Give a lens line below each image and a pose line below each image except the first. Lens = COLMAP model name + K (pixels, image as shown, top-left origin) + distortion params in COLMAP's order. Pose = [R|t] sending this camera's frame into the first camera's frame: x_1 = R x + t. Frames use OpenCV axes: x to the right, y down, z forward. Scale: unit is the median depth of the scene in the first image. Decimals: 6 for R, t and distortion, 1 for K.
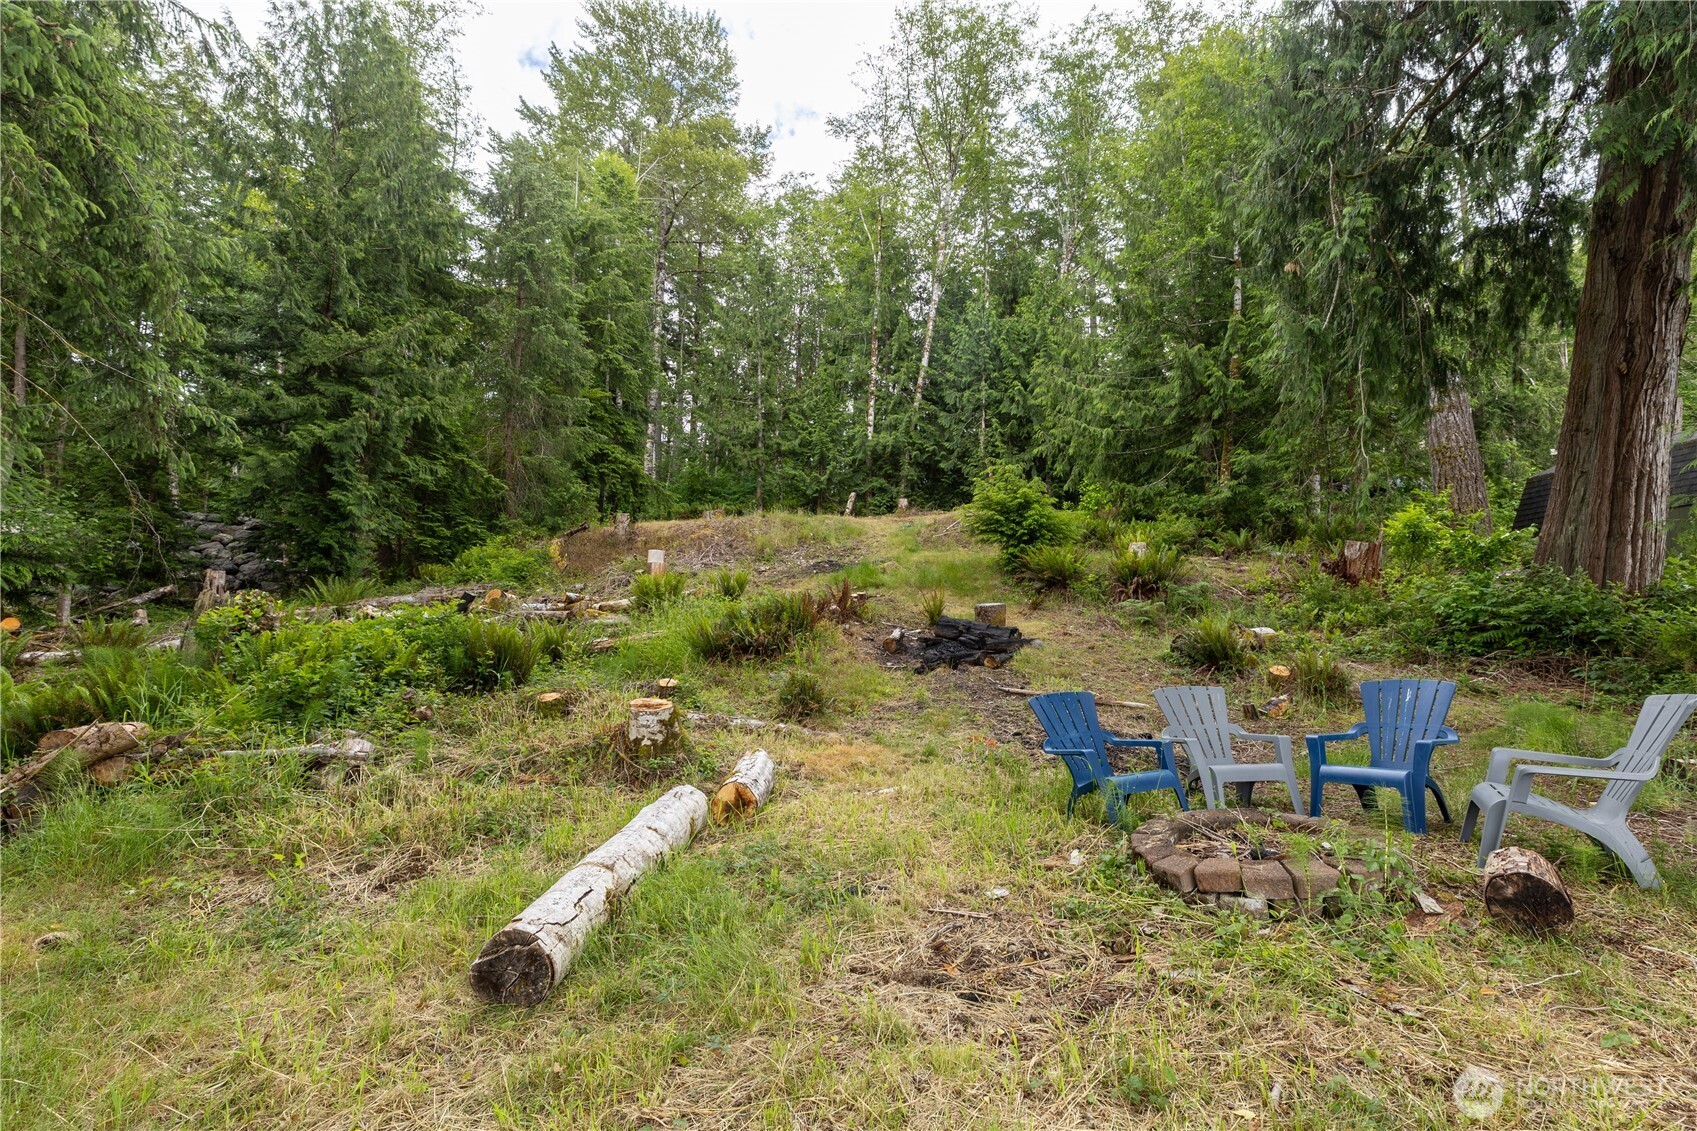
lens RADIAL K [[782.2, 0, 848.5], [0, 782.2, 556.8], [0, 0, 1]] dist [0.000486, -0.000415]
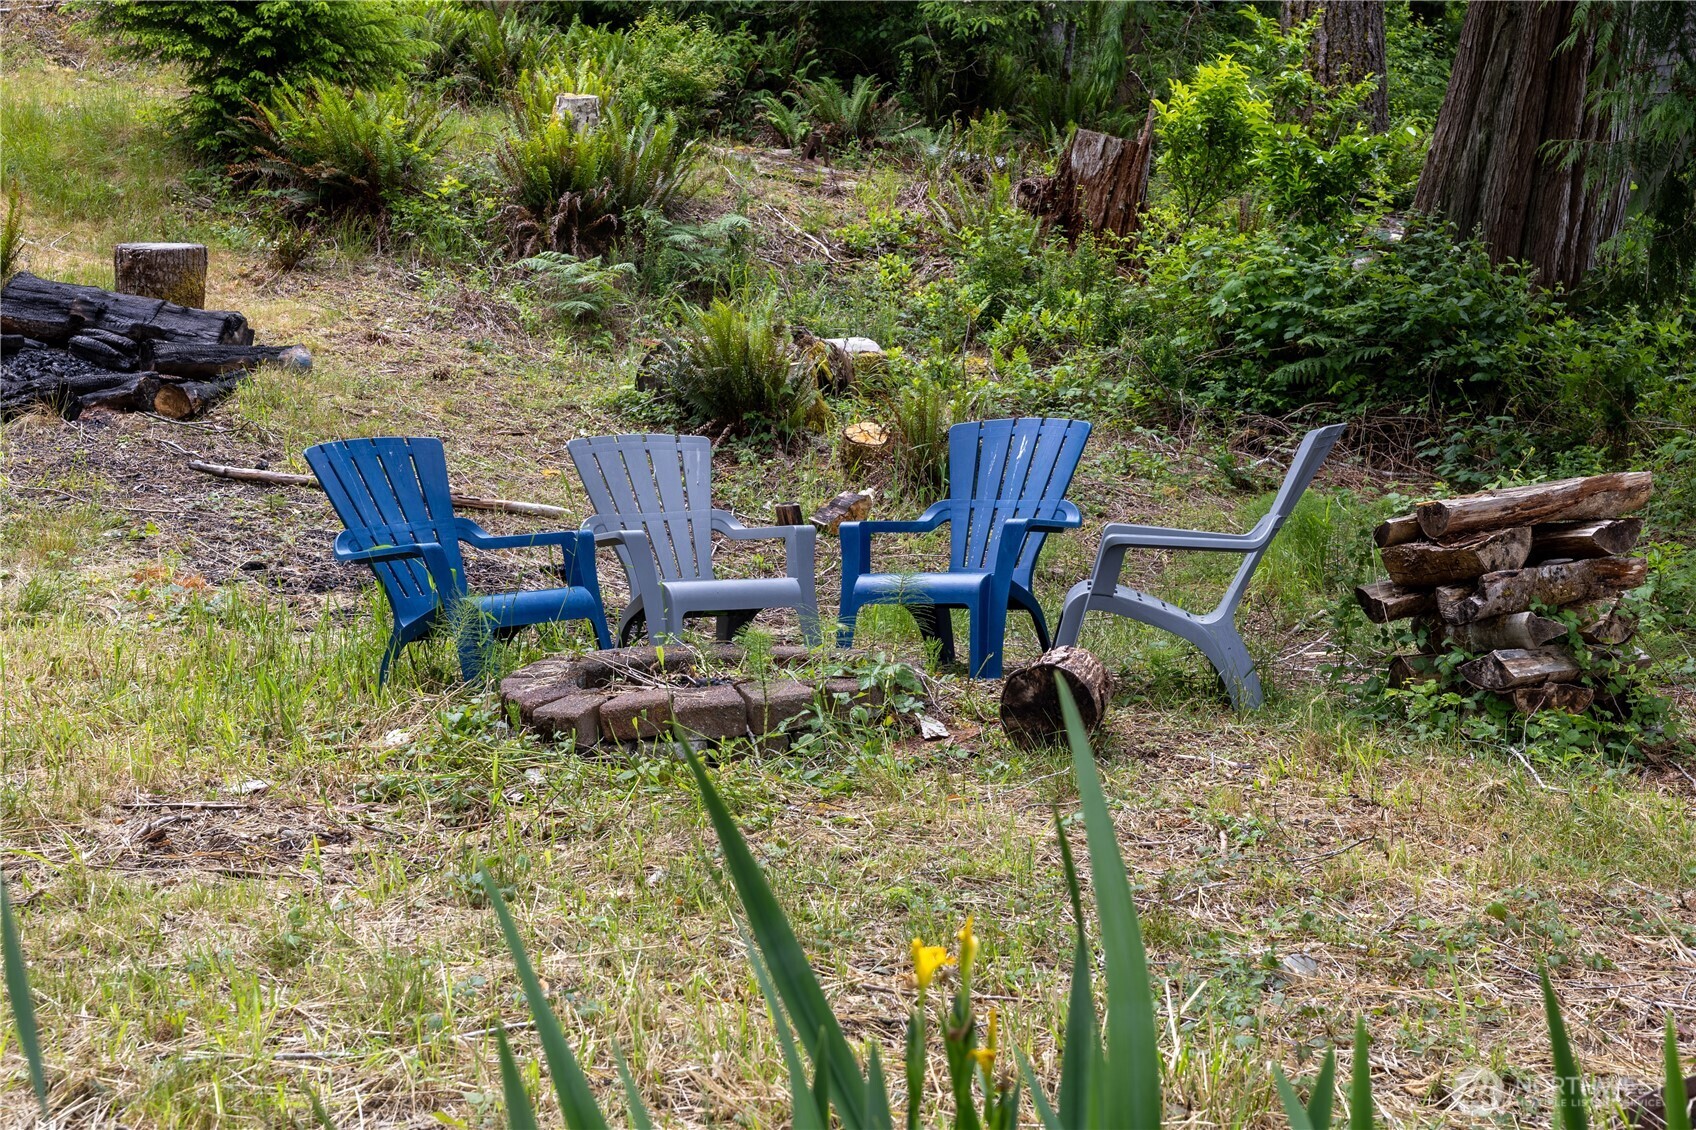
lens RADIAL K [[2621.0, 0, 804.2], [0, 2621.0, 523.8], [0, 0, 1]] dist [0.041519, 0.043001]
pose [[0.904903, 0.005042, 0.425589, -0.043379], [-0.072895, 0.986991, 0.143298, -0.003802], [-0.419330, -0.160694, 0.893499, -0.135580]]
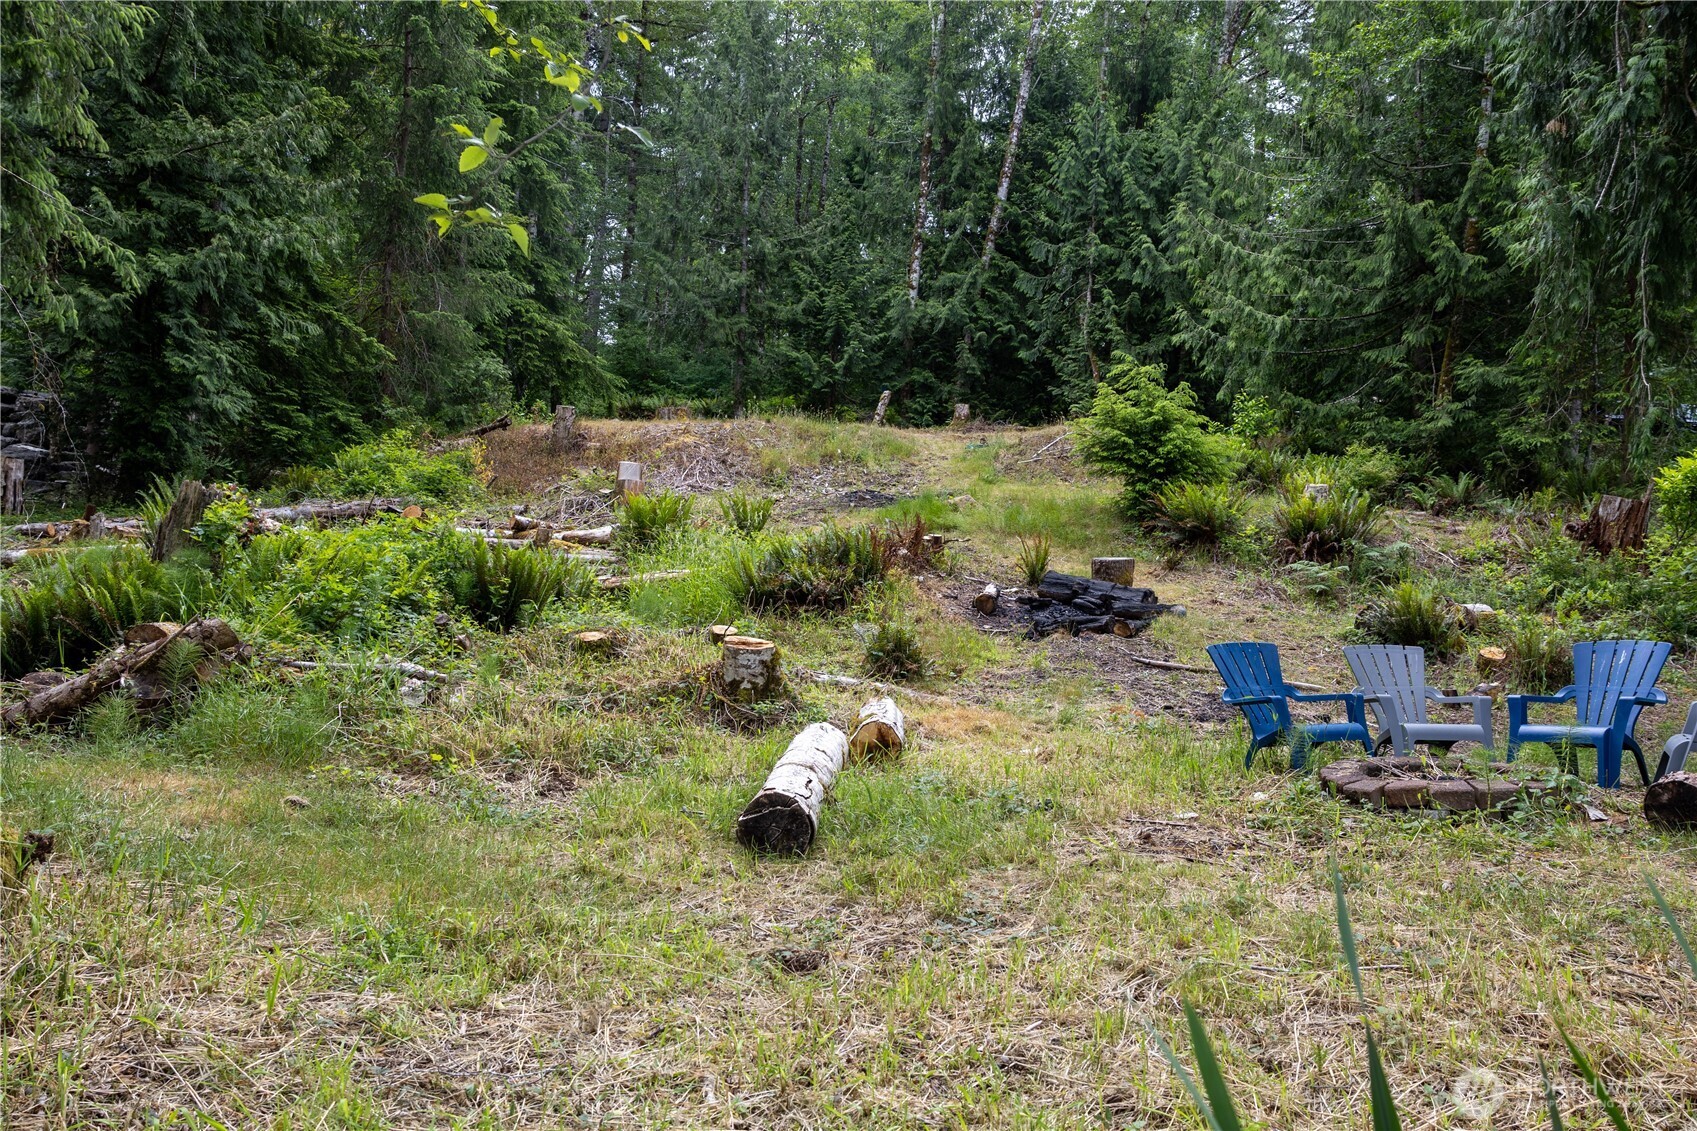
lens RADIAL K [[1209.9, 0, 877.3], [0, 1209.9, 580.3], [0, 0, 1]] dist [0.003460, 0.009431]
pose [[0.998625, 0.047892, 0.021321, -0.050915], [-0.049357, 0.995998, 0.074517, 0.006061], [-0.017667, -0.075467, 0.996992, -0.104577]]
